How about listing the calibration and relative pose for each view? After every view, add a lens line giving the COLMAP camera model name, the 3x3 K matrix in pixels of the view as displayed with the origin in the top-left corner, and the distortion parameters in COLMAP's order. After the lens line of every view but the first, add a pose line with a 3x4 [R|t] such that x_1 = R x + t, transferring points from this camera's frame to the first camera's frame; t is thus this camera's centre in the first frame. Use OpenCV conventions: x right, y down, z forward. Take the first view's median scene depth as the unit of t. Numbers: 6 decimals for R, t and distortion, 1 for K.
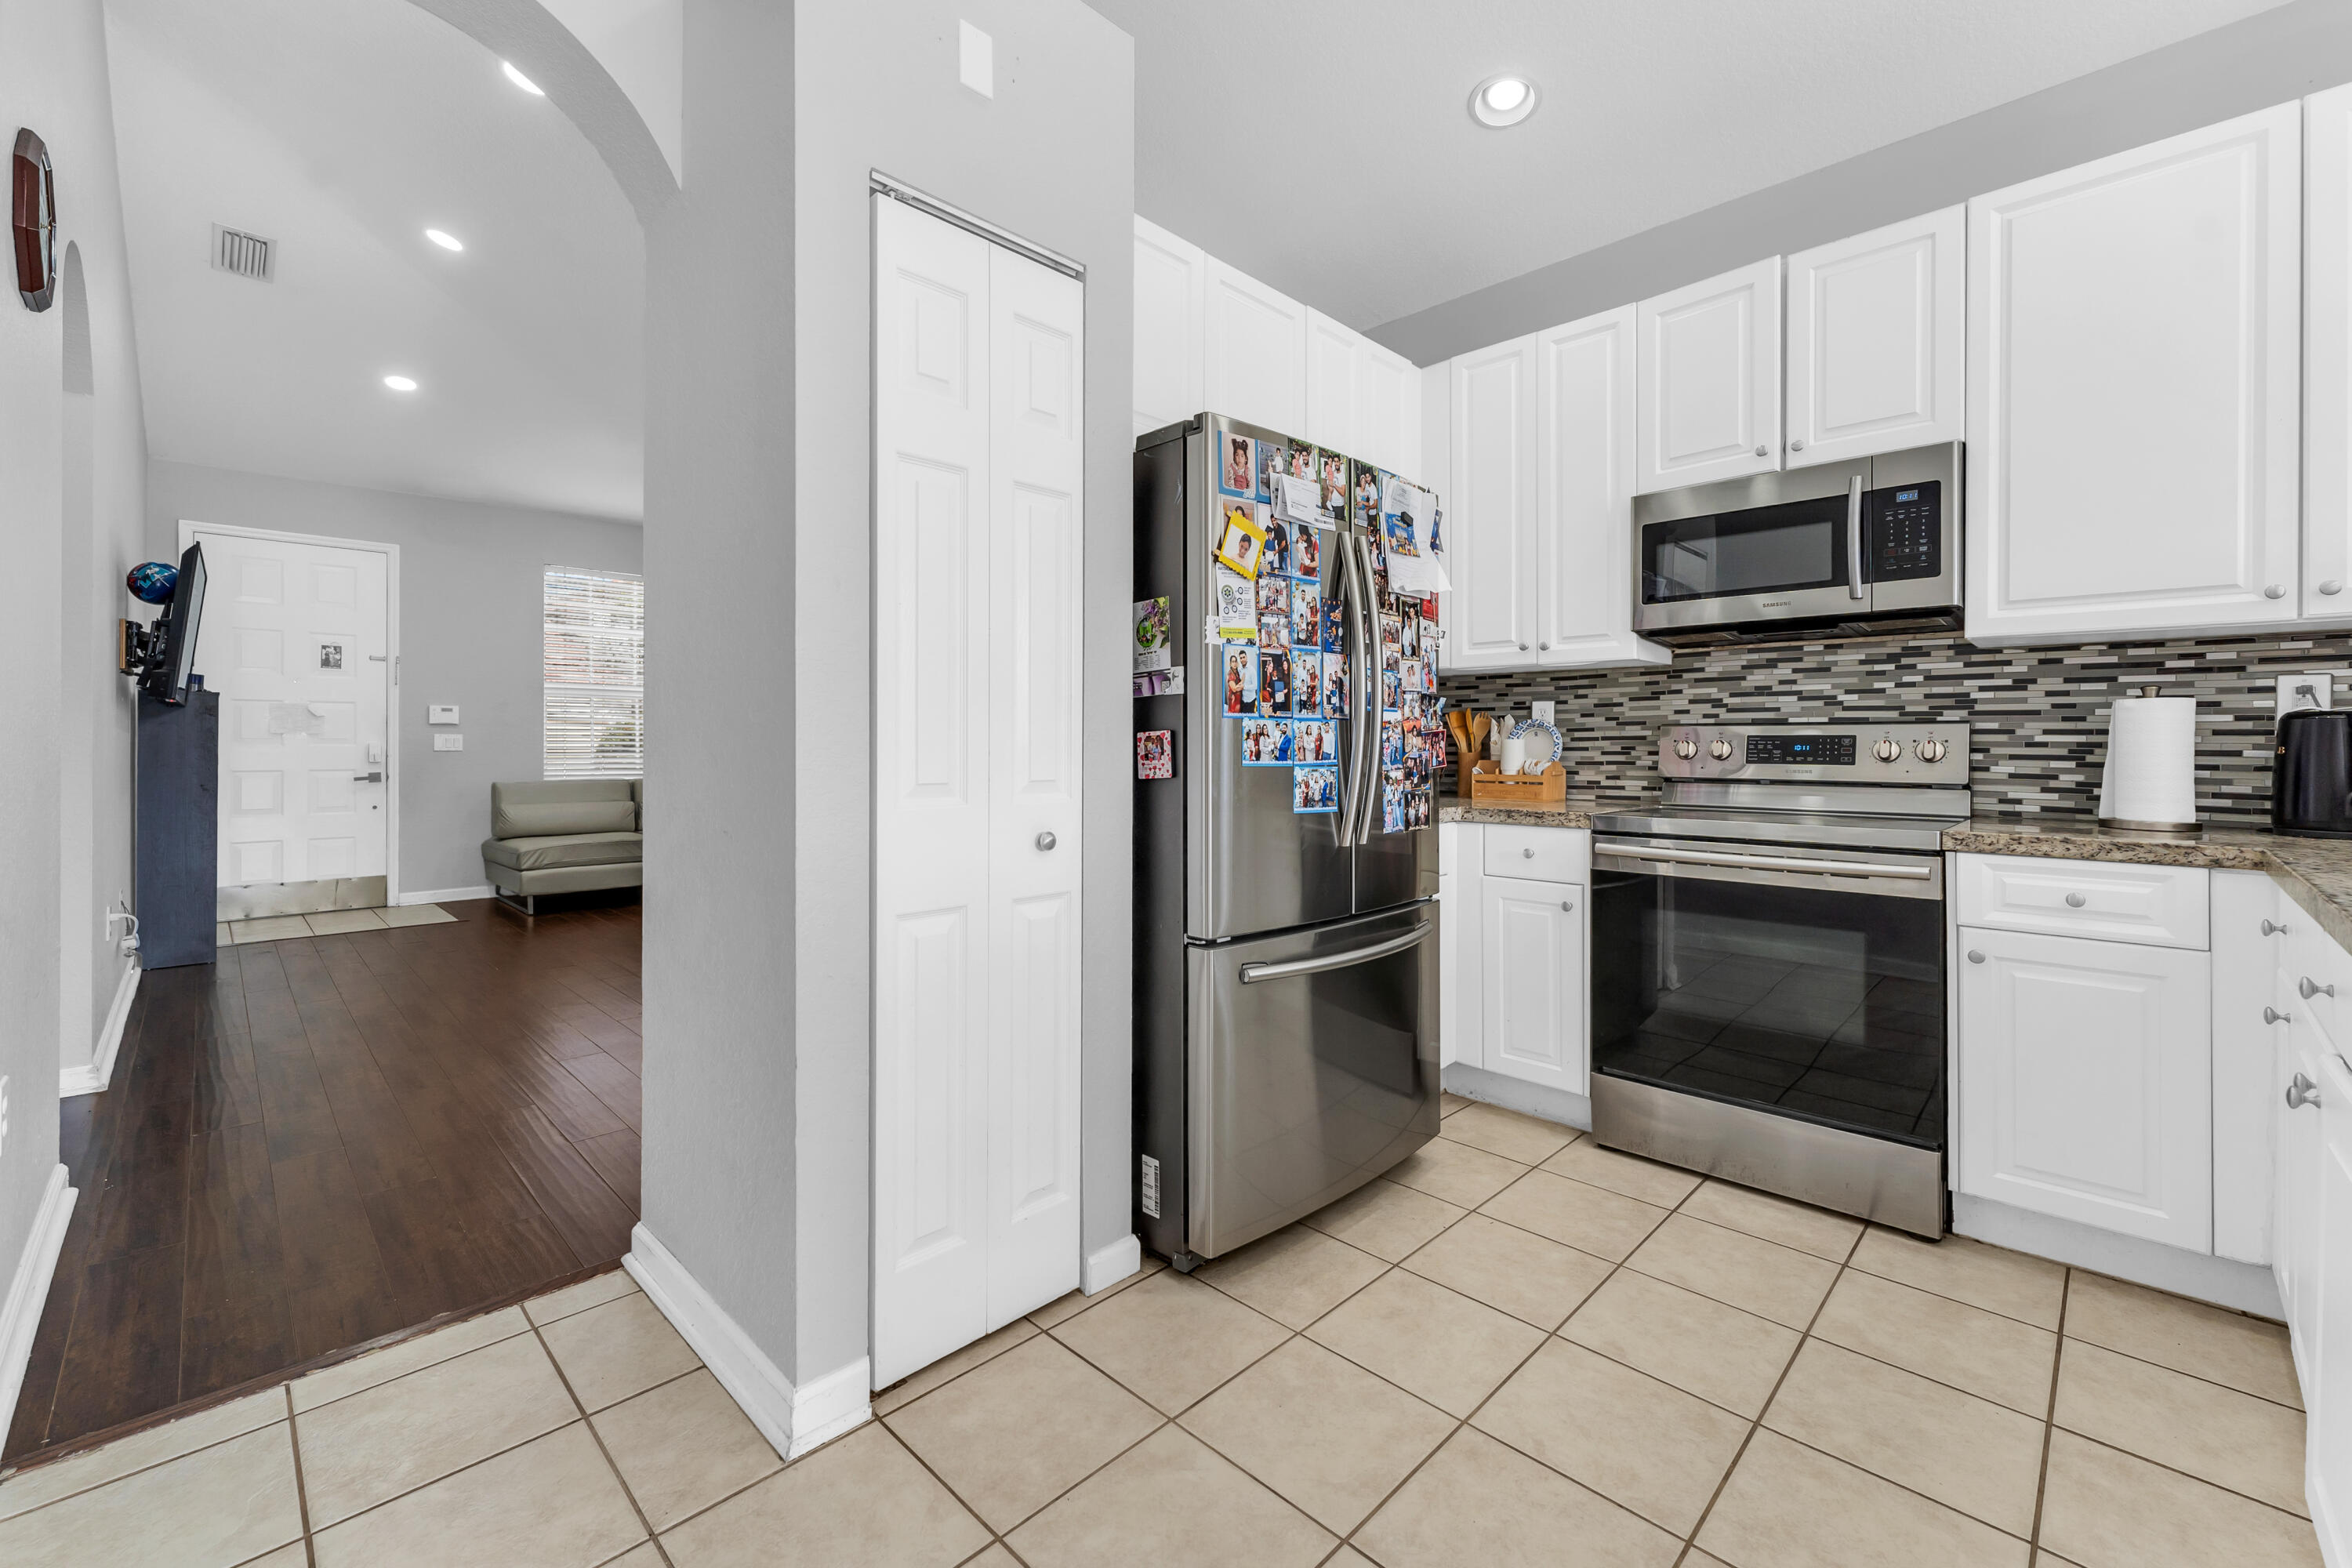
lens RADIAL K [[963.1, 0, 1171.2], [0, 963.1, 745.2], [0, 0, 1]] dist [0.001068, -0.000373]
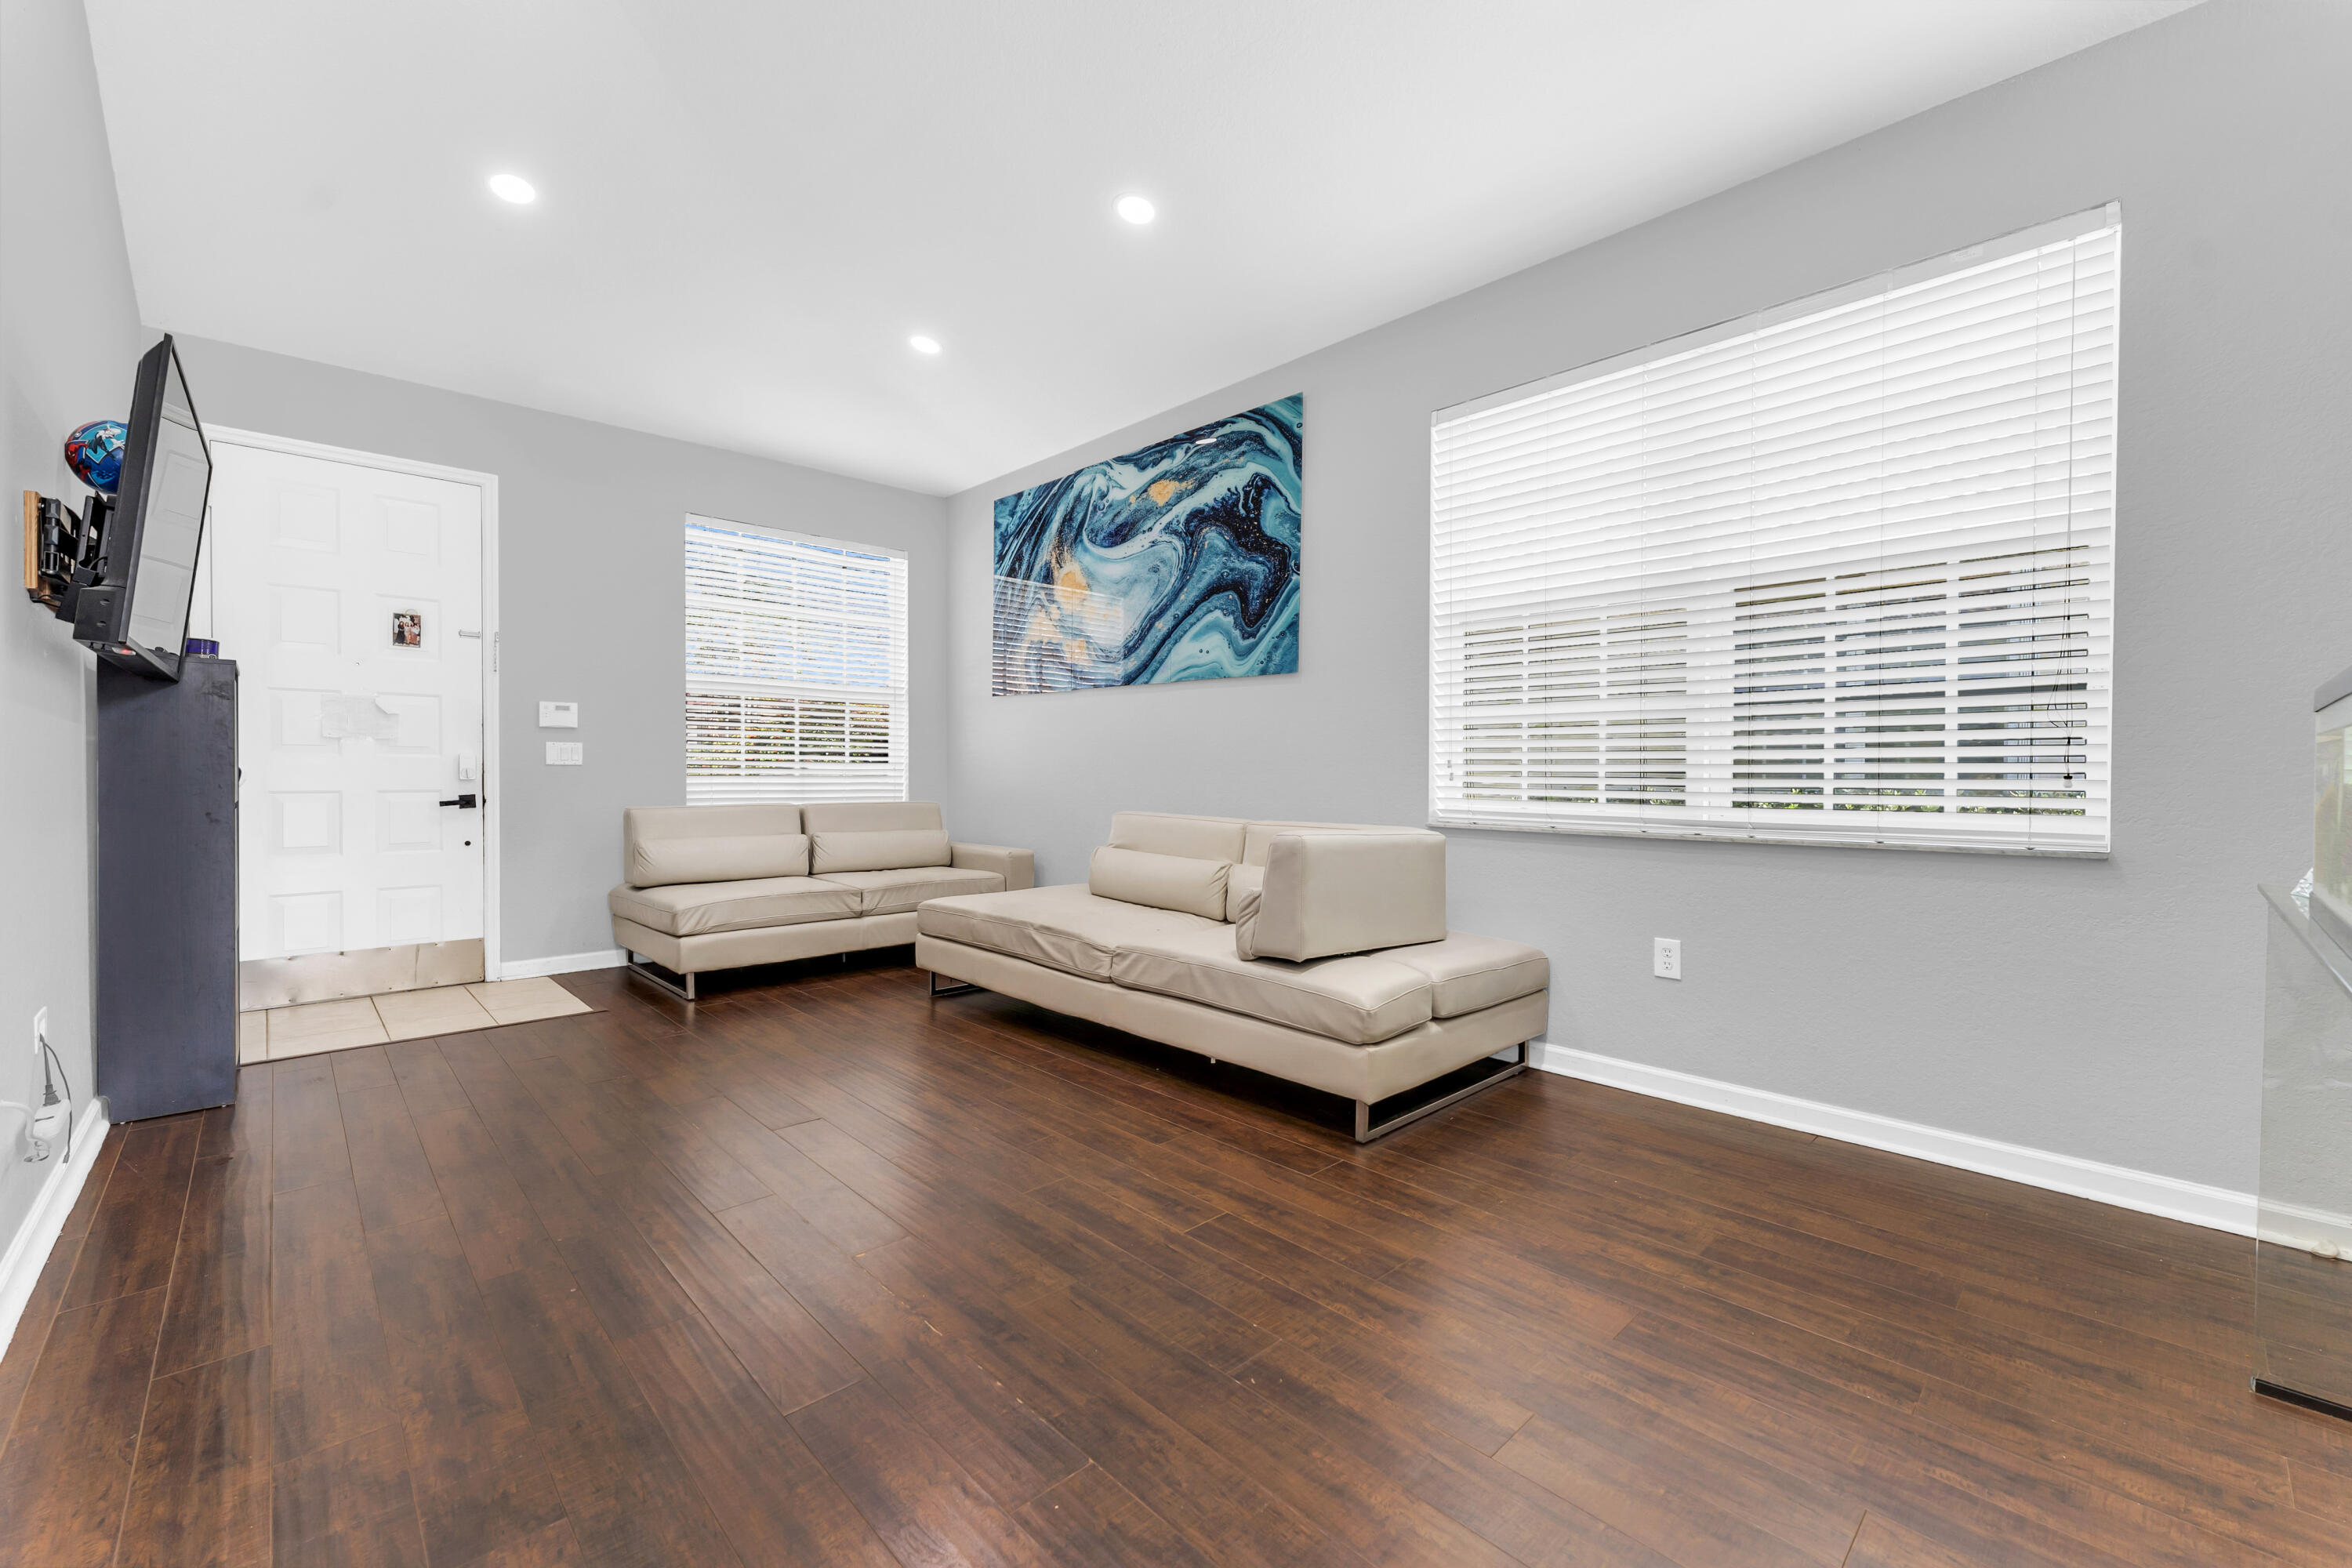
lens RADIAL K [[945.0, 0, 1170.4], [0, 945.0, 784.1], [0, 0, 1]] dist [-0.001138, -0.000300]
pose [[0.999627, 0.002026, -0.027218, -0.727272], [-0.001666, 0.999911, 0.013241, 0.027463], [0.027243, -0.013191, 0.999542, 0.799283]]
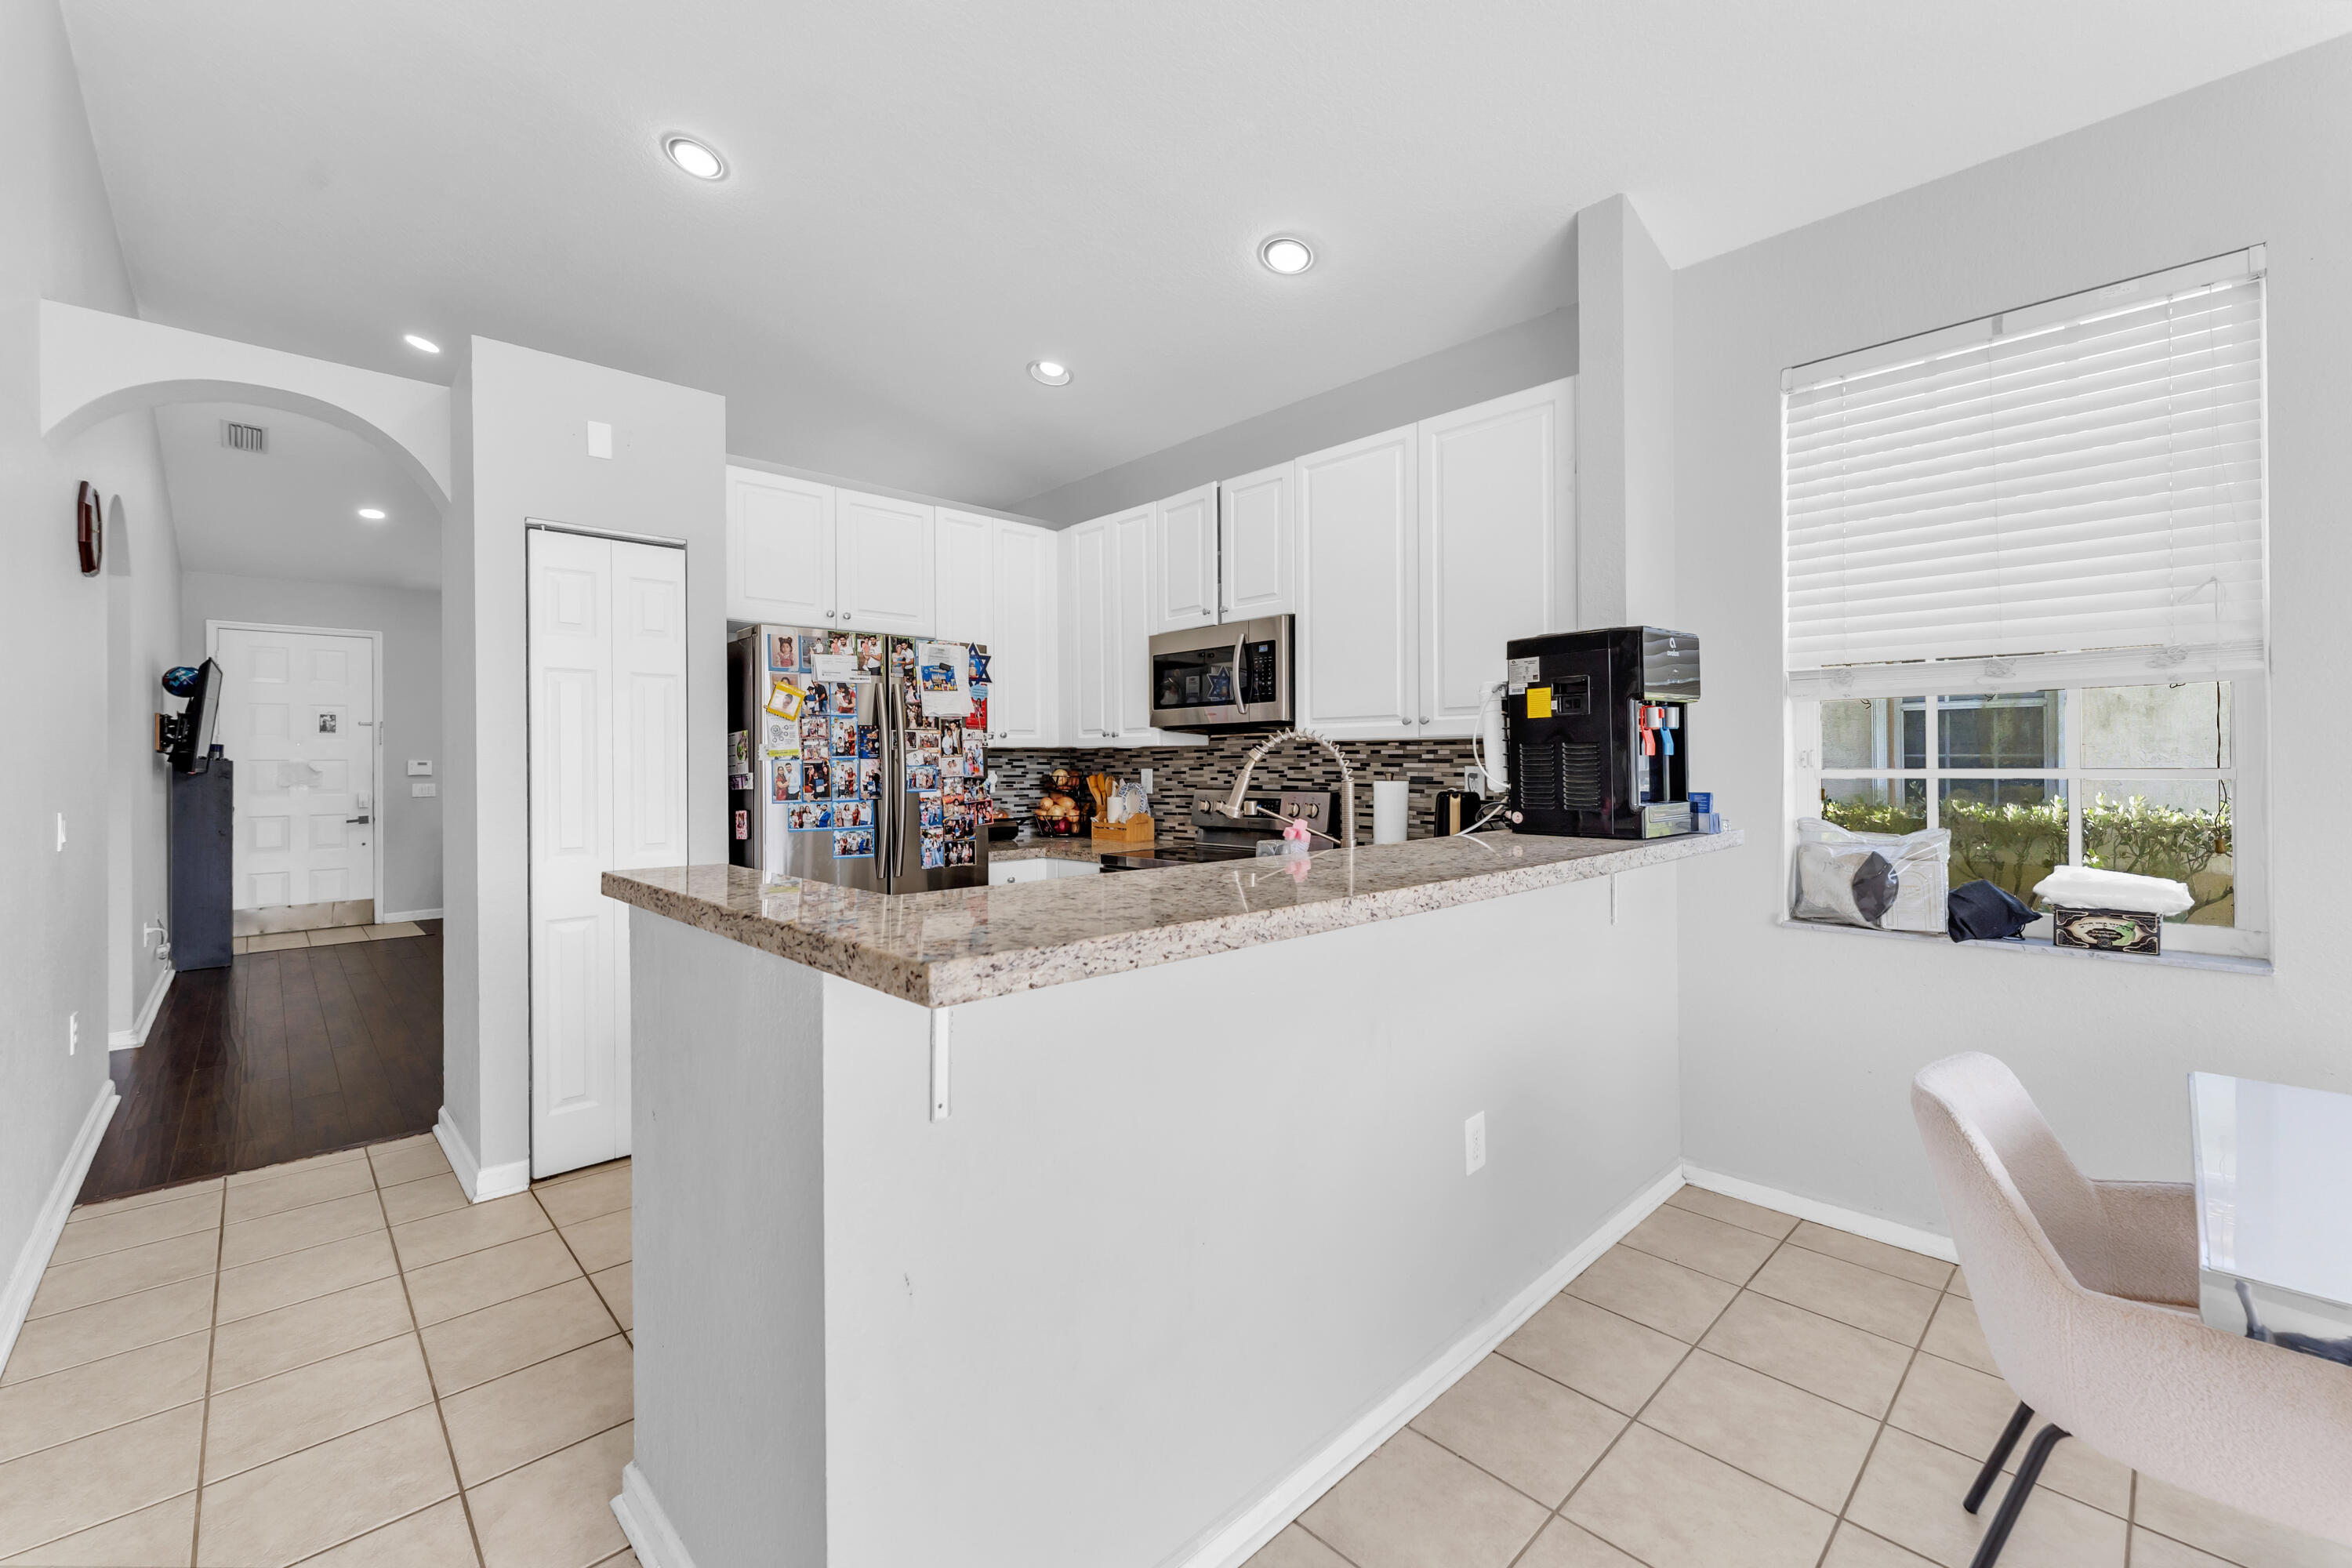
lens RADIAL K [[955.0, 0, 1168.1], [0, 955.0, 759.5], [0, 0, 1]] dist [0.000576, -0.000285]
pose [[0.999576, -0.010557, -0.027126, 0.611059], [0.010445, 0.999936, -0.004275, -0.070511], [0.027170, 0.003990, 0.999623, -0.505525]]
